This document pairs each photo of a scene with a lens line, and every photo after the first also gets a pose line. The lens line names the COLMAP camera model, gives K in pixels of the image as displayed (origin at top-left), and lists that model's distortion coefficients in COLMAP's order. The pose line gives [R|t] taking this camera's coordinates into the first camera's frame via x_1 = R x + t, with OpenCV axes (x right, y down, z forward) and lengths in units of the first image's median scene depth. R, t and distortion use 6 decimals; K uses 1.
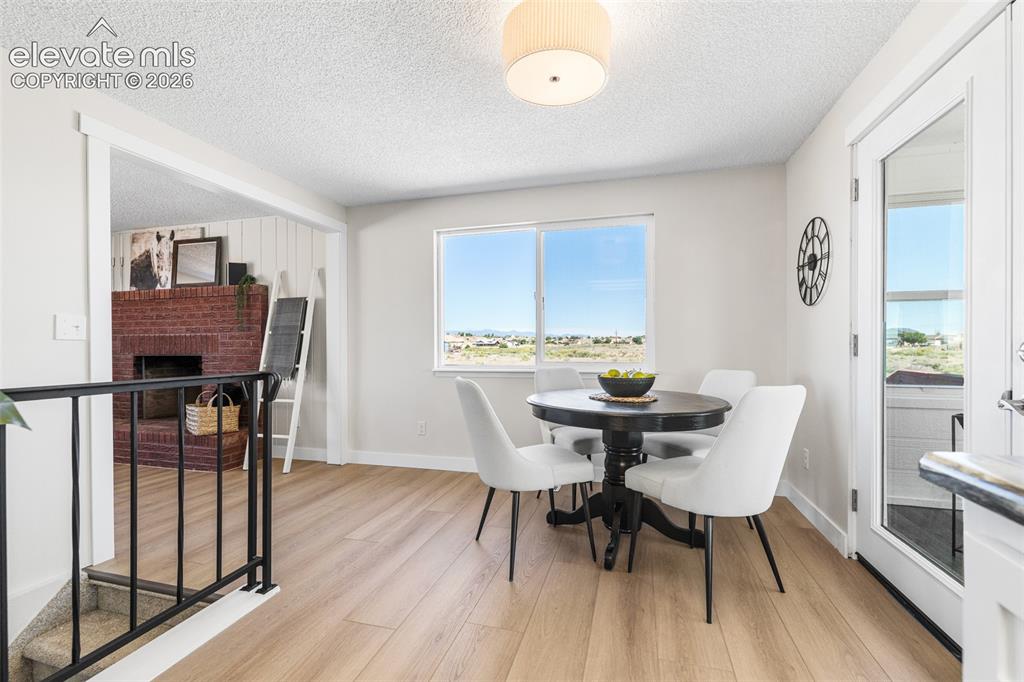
lens RADIAL K [[443.3, 0, 520.5], [0, 443.3, 347.5], [0, 0, 1]] dist [-0.003766, 0.001242]
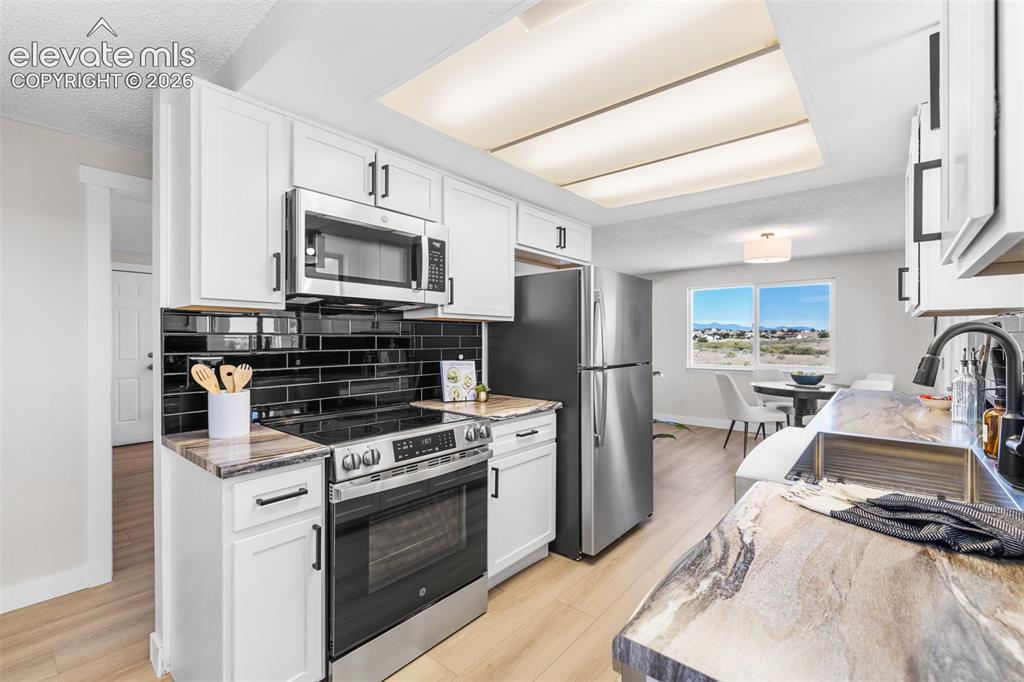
lens RADIAL K [[443.3, 0, 503.5], [0, 443.3, 337.9], [0, 0, 1]] dist [-0.003766, 0.001242]
pose [[0.896713, -0.000201, -0.442611, -0.103691], [-0.002783, 0.999978, -0.006092, -0.082589], [0.442603, 0.006695, 0.896693, -1.372173]]
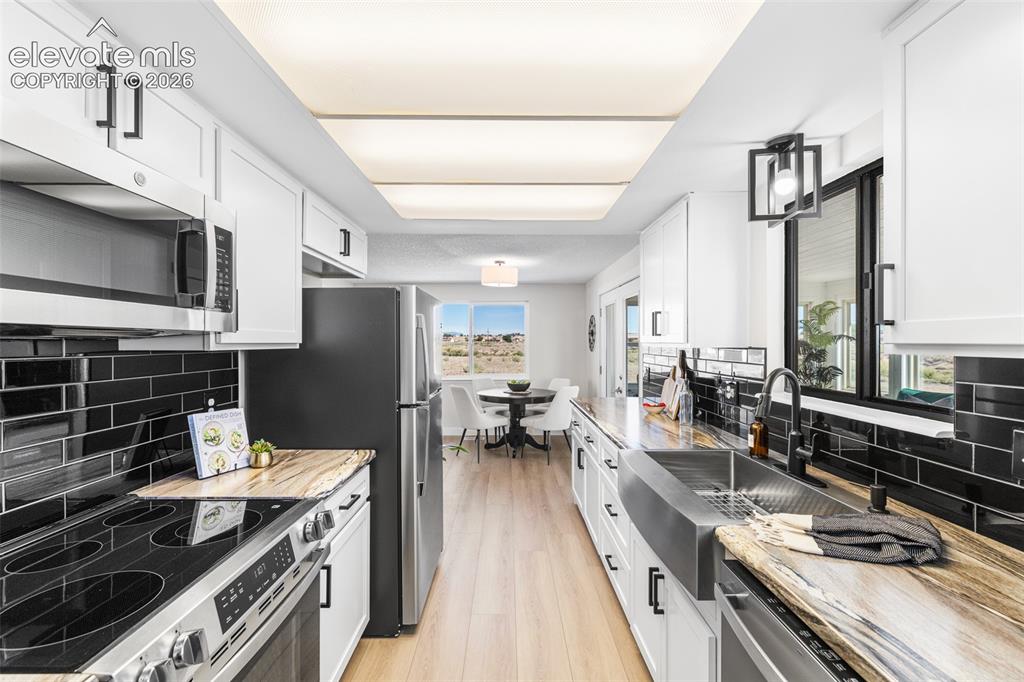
lens RADIAL K [[443.3, 0, 504.4], [0, 443.3, 343.0], [0, 0, 1]] dist [-0.003766, 0.001242]
pose [[0.968118, -0.003916, 0.250462, -0.420878], [0.004568, 0.999988, -0.002025, -0.140576], [-0.250451, 0.003105, 0.968124, -1.255474]]
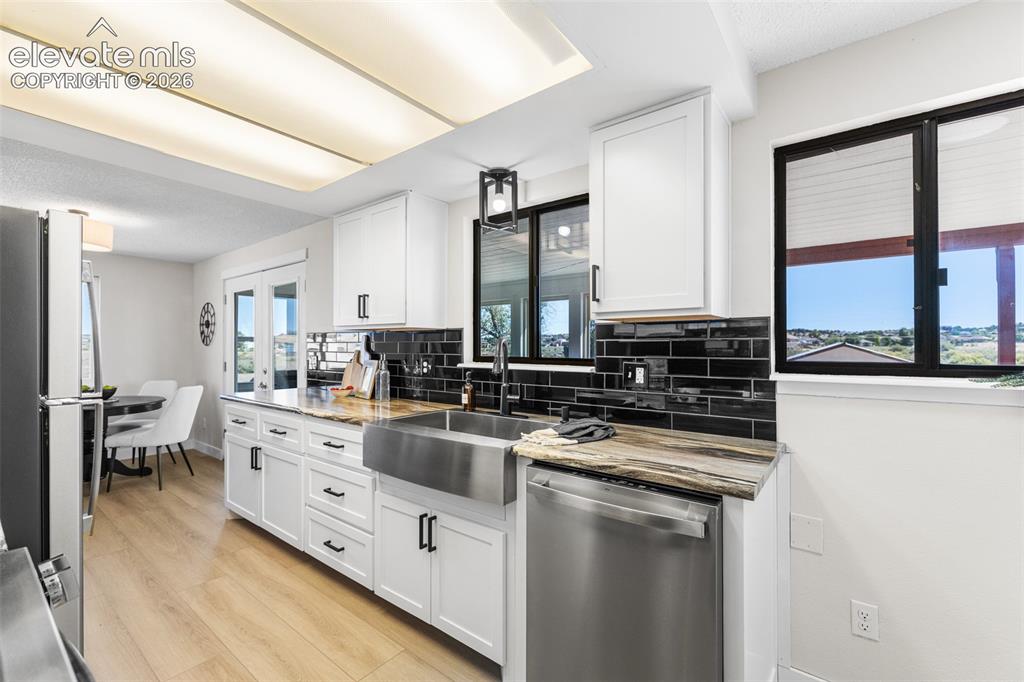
lens RADIAL K [[443.3, 0, 512.5], [0, 443.3, 344.0], [0, 0, 1]] dist [-0.003766, 0.001242]
pose [[0.389030, 0.008019, 0.921190, -0.674479], [0.003356, 0.999943, -0.010122, -0.081208], [-0.921219, 0.007029, 0.388981, -1.094403]]
